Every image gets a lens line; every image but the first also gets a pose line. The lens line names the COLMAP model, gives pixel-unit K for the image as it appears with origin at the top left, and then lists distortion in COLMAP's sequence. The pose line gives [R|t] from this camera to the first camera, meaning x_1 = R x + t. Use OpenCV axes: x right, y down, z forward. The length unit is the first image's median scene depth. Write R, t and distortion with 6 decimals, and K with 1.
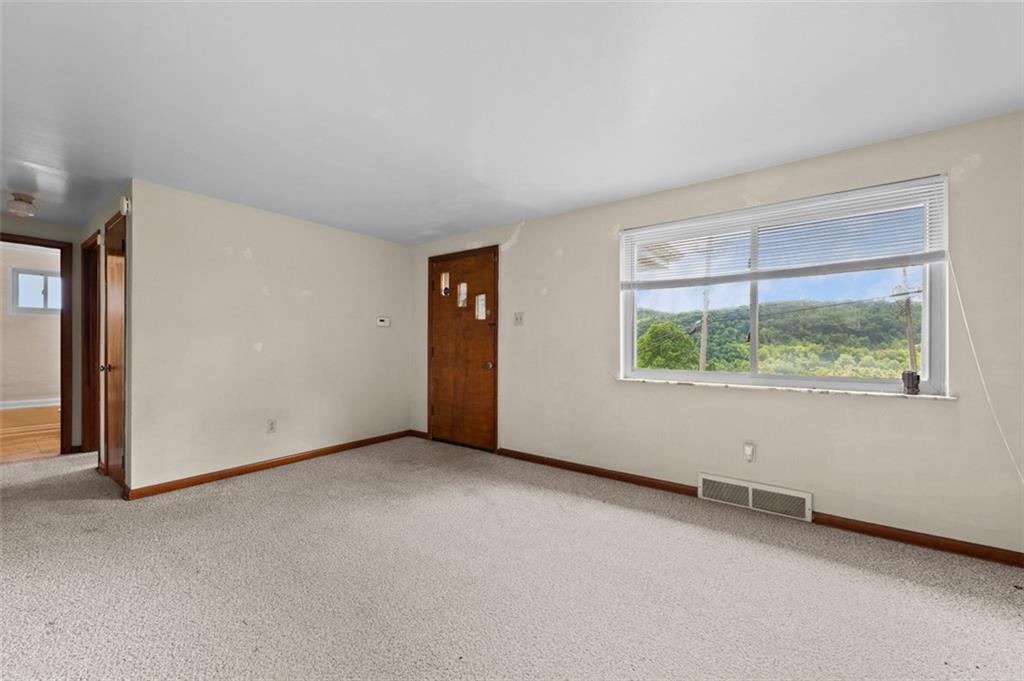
lens RADIAL K [[397.1, 0, 513.4], [0, 397.1, 344.2], [0, 0, 1]] dist [-0.001807, 0.000041]
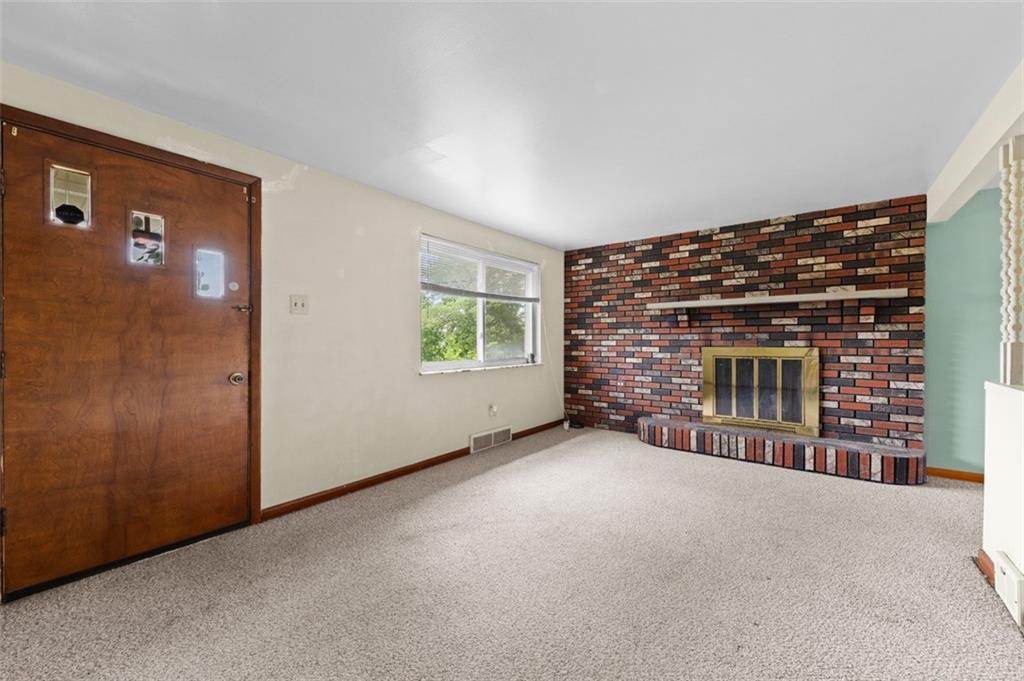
lens RADIAL K [[397.1, 0, 515.1], [0, 397.1, 342.5], [0, 0, 1]] dist [-0.001807, 0.000041]
pose [[0.021814, -0.011445, 0.999697, -0.726567], [-0.001757, 0.999932, 0.011486, -0.007295], [-0.999761, -0.002007, 0.021792, 0.675067]]
